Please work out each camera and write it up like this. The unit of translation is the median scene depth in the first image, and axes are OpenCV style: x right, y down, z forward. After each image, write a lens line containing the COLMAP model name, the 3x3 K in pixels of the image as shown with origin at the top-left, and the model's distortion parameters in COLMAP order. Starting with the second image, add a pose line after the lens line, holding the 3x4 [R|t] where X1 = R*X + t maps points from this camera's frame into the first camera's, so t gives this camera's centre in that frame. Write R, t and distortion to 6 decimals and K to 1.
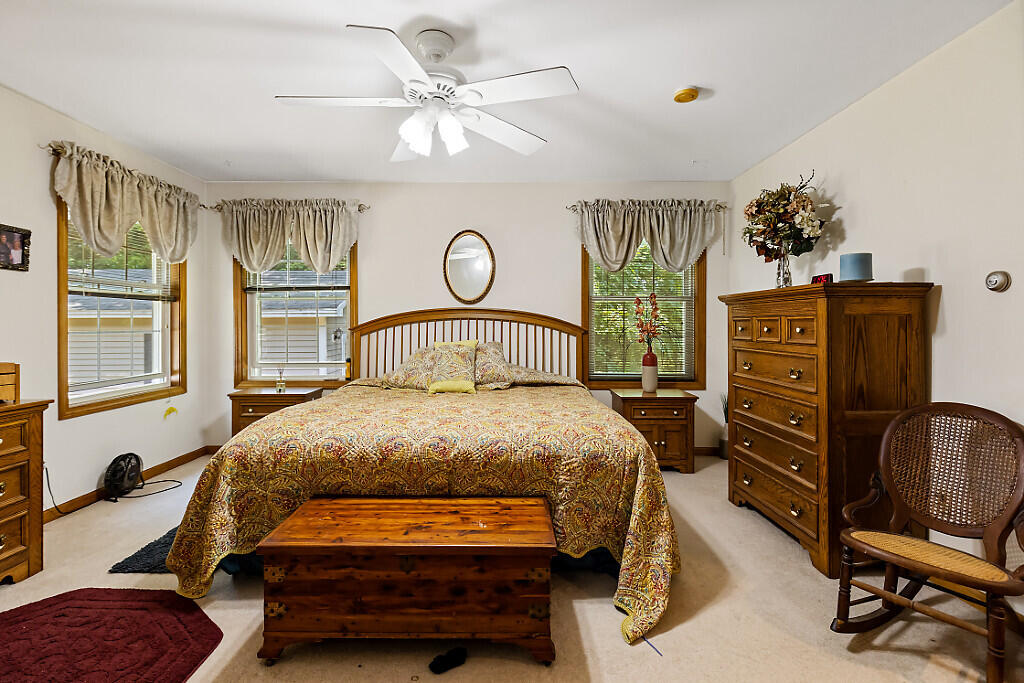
lens RADIAL K [[466.9, 0, 509.5], [0, 466.9, 320.4], [0, 0, 1]] dist [0.002509, -0.000065]
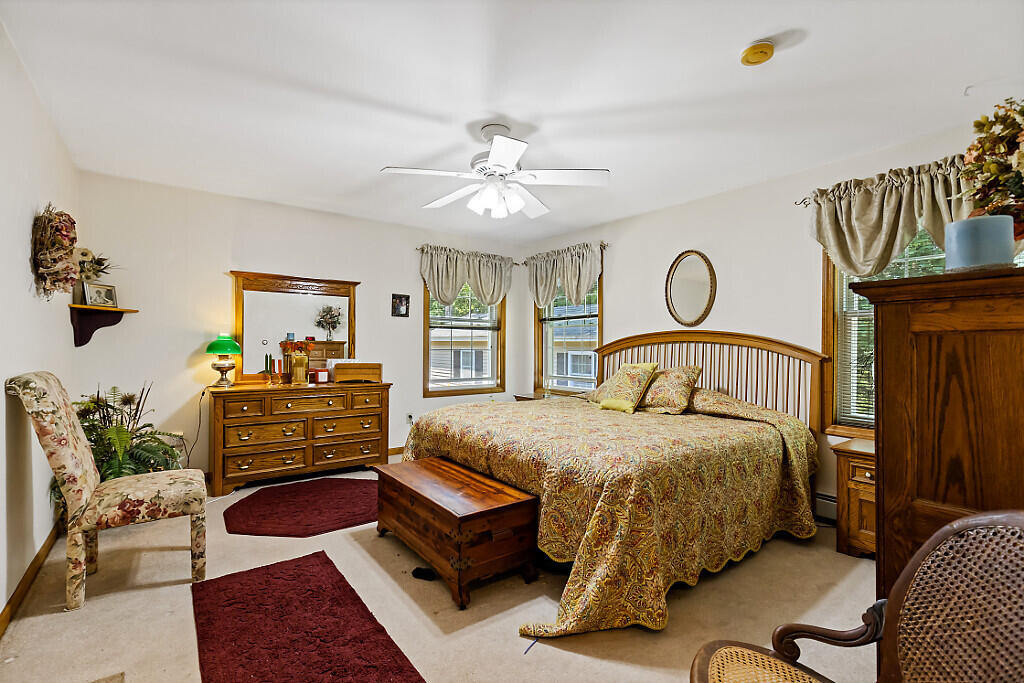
lens RADIAL K [[459.9, 0, 512.0], [0, 459.9, 341.5], [0, 0, 1]] dist [-0.001580, -0.000283]
pose [[0.602138, -0.002017, -0.798389, 0.543113], [-0.003455, 0.999981, -0.005132, 0.002461], [0.798385, 0.005848, 0.602120, 0.158567]]
